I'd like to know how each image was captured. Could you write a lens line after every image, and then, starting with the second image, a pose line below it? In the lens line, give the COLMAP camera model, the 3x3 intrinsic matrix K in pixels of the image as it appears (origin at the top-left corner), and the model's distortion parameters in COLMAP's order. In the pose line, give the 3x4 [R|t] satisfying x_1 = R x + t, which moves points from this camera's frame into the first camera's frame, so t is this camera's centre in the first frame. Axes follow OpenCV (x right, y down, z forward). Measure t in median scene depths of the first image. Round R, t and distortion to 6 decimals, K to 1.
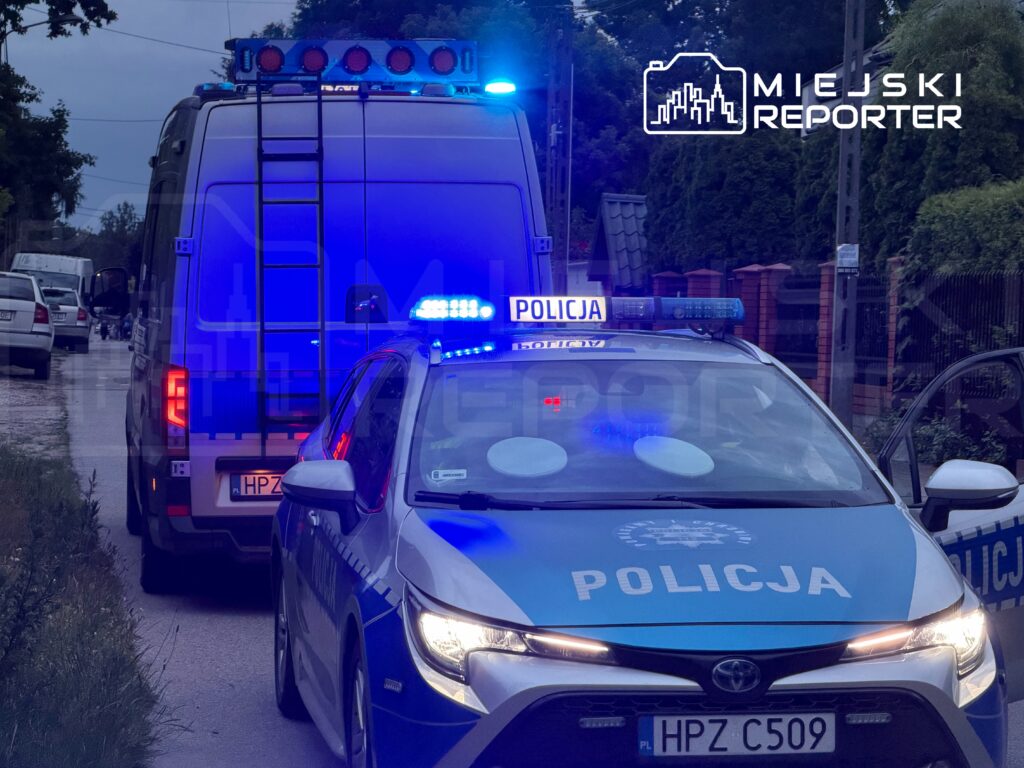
lens RADIAL K [[3247.1, 0, 509.7], [0, 3247.1, 384.1], [0, 0, 1]] dist [0.192287, 0.000000]
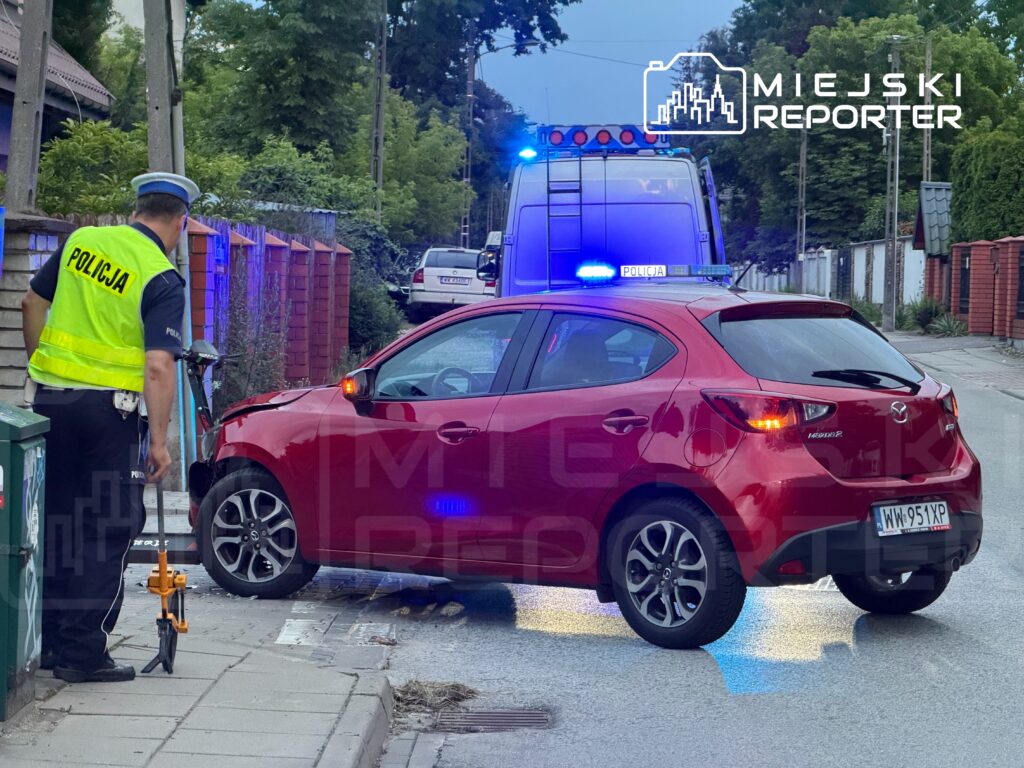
lens RADIAL K [[3003.8, 0, 512.3], [0, 3003.8, 384.2], [0, 0, 1]] dist [0.117138, 0.000000]
pose [[0.988585, -0.004475, -0.150597, 0.161157], [0.006478, 0.999897, 0.012812, 0.018351], [0.150524, -0.013641, 0.988512, -0.703113]]
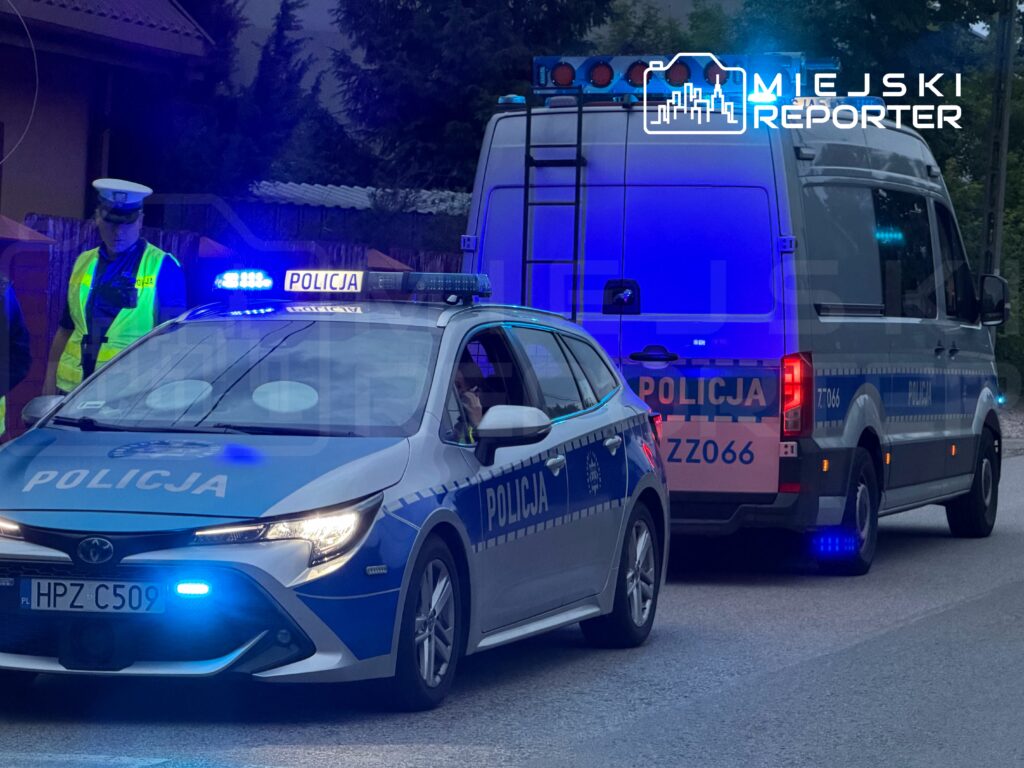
lens RADIAL K [[3699.3, 0, 512.2], [0, 3699.3, 382.7], [0, 0, 1]] dist [0.378709, 0.000000]
pose [[0.903160, 0.022719, -0.428703, 0.461036], [-0.030160, 0.999489, -0.010572, 0.018494], [0.428244, 0.022478, 0.903383, -0.139961]]
